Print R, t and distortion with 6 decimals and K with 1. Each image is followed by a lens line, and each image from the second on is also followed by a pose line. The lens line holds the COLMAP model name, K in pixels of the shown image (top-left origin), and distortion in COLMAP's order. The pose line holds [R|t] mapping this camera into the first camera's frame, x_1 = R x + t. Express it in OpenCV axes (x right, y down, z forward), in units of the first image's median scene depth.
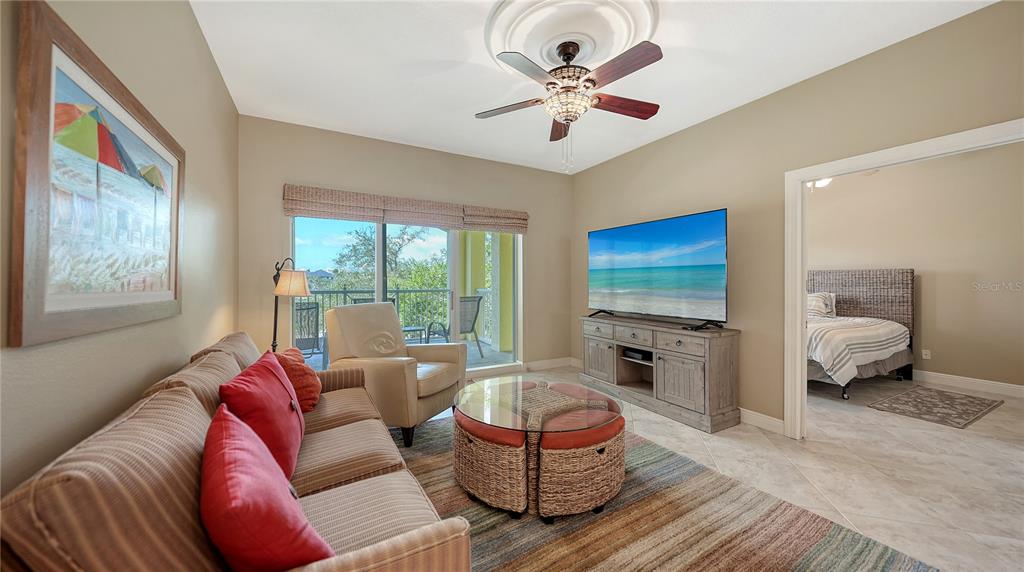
lens RADIAL K [[369.4, 0, 511.9], [0, 369.4, 282.7], [0, 0, 1]] dist [-0.009366, 0.000165]
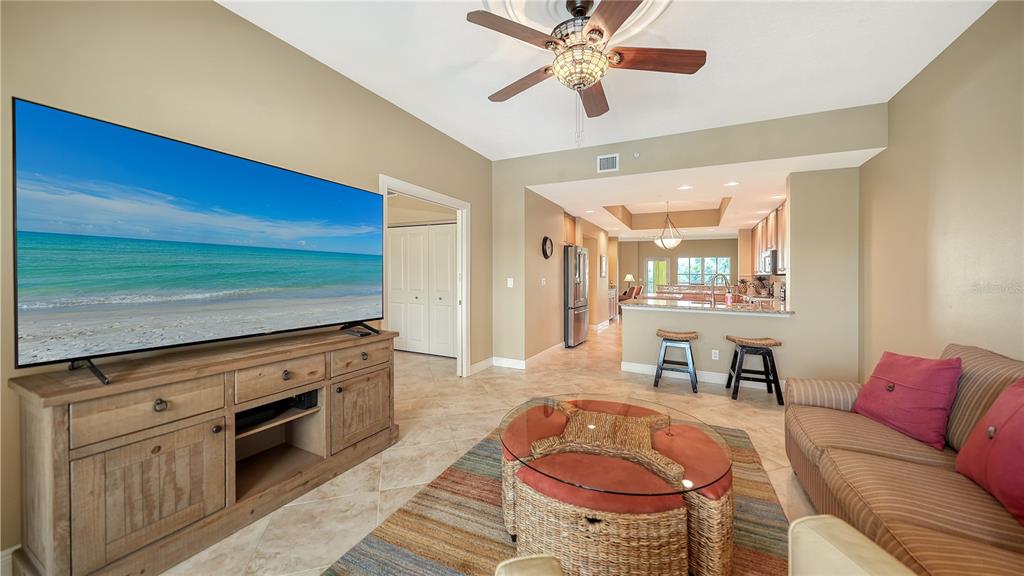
lens RADIAL K [[369.4, 0, 498.6], [0, 369.4, 272.7], [0, 0, 1]] dist [-0.009366, 0.000165]
pose [[-0.553111, -0.006129, 0.833085, -0.327708], [-0.007248, 0.999970, 0.002544, -0.010576], [-0.833076, -0.004631, -0.553139, 1.200953]]
